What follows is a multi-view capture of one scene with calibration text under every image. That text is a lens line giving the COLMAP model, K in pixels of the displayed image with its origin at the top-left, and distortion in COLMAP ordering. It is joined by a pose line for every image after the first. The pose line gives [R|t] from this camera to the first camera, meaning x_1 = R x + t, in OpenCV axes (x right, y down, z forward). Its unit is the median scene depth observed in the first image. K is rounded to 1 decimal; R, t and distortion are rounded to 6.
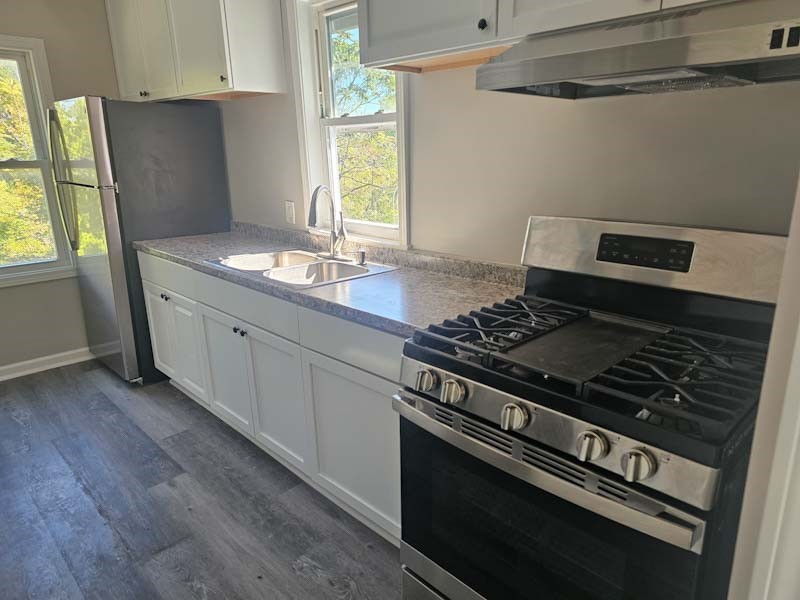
lens RADIAL K [[527.9, 0, 400.0], [0, 527.9, 300.0], [0, 0, 1]] dist [0.086438, -0.056360]
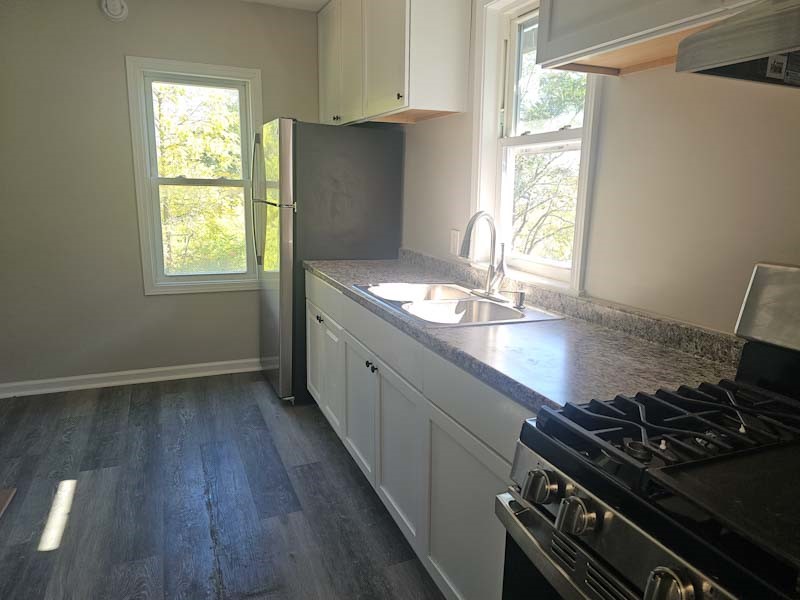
lens RADIAL K [[553.0, 0, 400.0], [0, 553.0, 300.0], [0, 0, 1]] dist [0.081966, -0.062644]
pose [[0.932096, 0.109059, -0.345402, 0.050552], [-0.133811, 0.989816, -0.048571, -0.012300], [0.336588, 0.091492, 0.937197, 0.123893]]
